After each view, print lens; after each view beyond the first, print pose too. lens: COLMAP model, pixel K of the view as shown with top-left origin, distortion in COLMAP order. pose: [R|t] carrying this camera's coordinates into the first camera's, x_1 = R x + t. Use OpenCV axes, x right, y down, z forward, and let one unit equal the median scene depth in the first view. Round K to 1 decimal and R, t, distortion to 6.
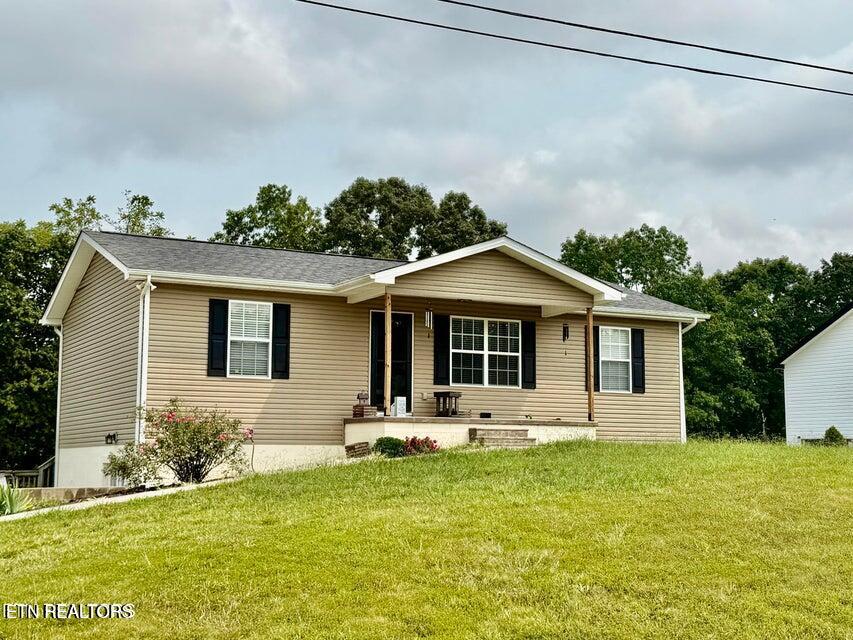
lens RADIAL K [[1149.9, 0, 420.4], [0, 1149.9, 323.2], [0, 0, 1]] dist [0.142138, 0.000000]
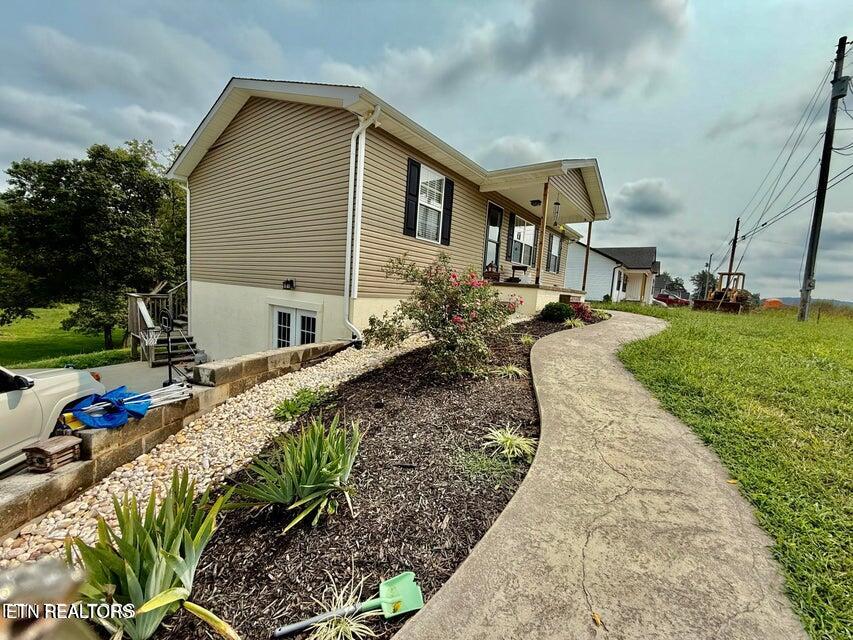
lens RADIAL K [[339.1, 0, 425.4], [0, 339.1, 318.6], [0, 0, 1]] dist [-0.000350, -0.000569]
pose [[0.904770, 0.020100, 0.425426, -0.262662], [-0.113781, 0.973987, 0.195966, 0.050932], [-0.410420, -0.225710, 0.883522, 0.620642]]
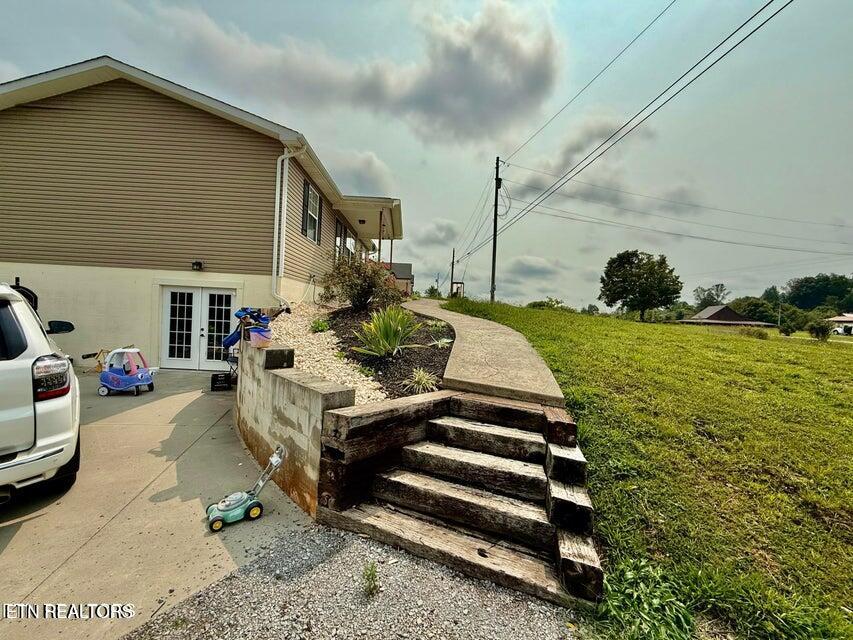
lens RADIAL K [[339.1, 0, 426.7], [0, 339.1, 319.0], [0, 0, 1]] dist [-0.000350, -0.000569]
pose [[0.445044, 0.008424, 0.895469, -0.435655], [-0.156062, 0.985384, 0.068292, 0.085640], [-0.881805, -0.170142, 0.439854, 0.584456]]
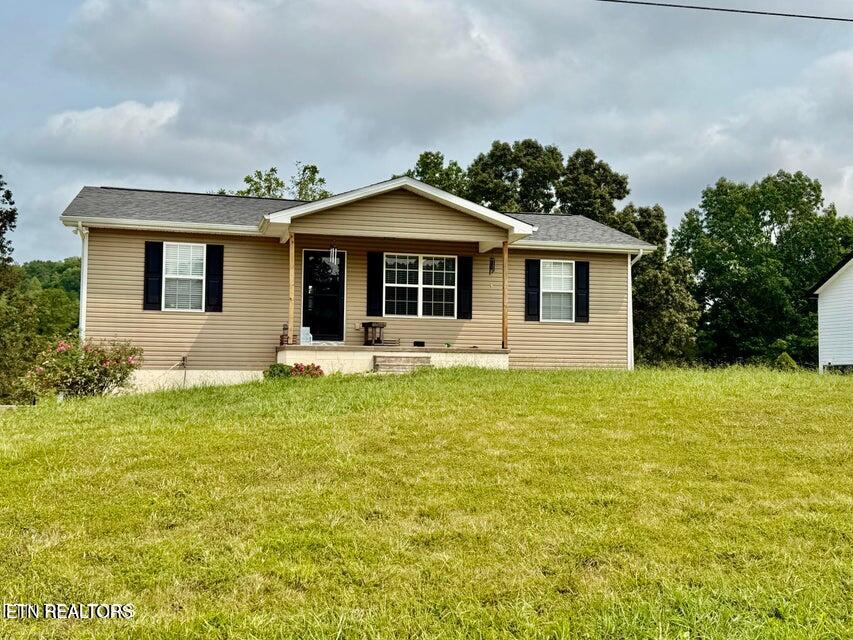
lens RADIAL K [[936.7, 0, 425.2], [0, 936.7, 315.6], [0, 0, 1]] dist [0.114246, 0.000000]
pose [[0.973858, -0.009676, -0.226952, 0.262292], [0.020697, 0.998716, 0.046233, 0.012573], [0.226213, -0.049722, 0.972808, 0.140222]]
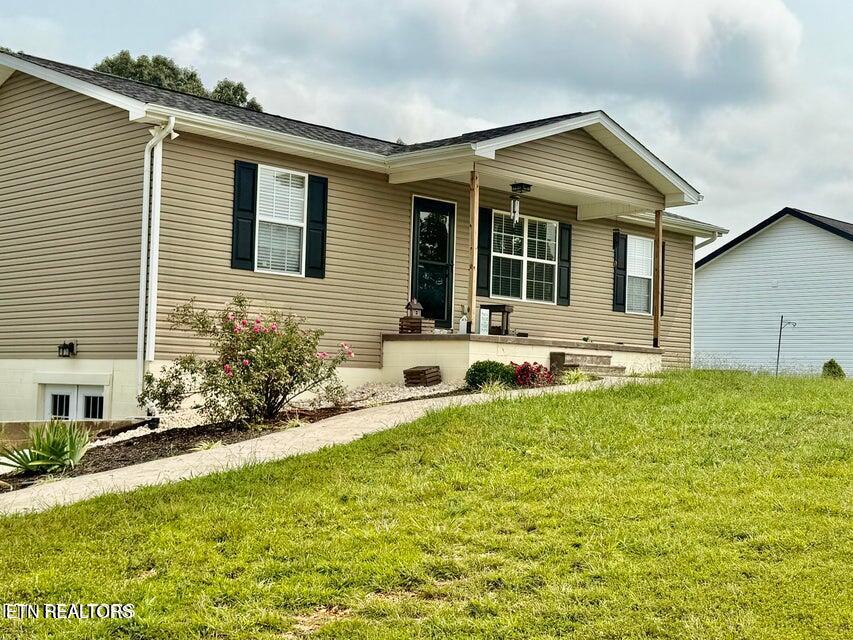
lens RADIAL K [[1149.9, 0, 422.7], [0, 1149.9, 320.0], [0, 0, 1]] dist [0.142138, 0.000000]
pose [[0.954998, 0.039926, 0.293912, -0.248219], [-0.059932, 0.996435, 0.059377, 0.024881], [-0.290493, -0.074319, 0.953986, 0.246786]]
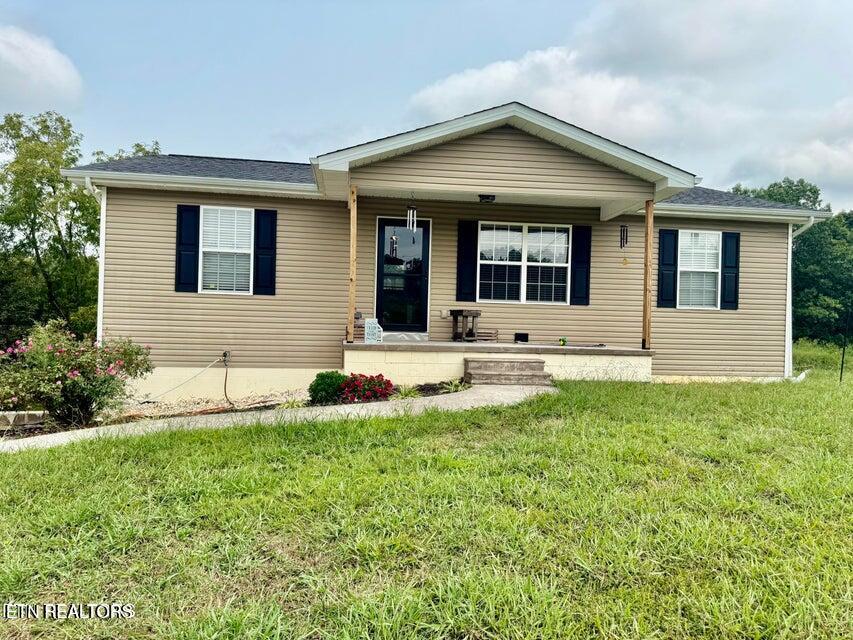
lens RADIAL K [[597.2, 0, 426.6], [0, 597.2, 323.5], [0, 0, 1]] dist [0.066813, -0.083299]
pose [[0.940477, 0.017662, -0.339397, 0.141050], [0.018891, 0.994388, 0.104095, 0.022372], [0.339331, -0.104310, 0.934866, 0.553824]]
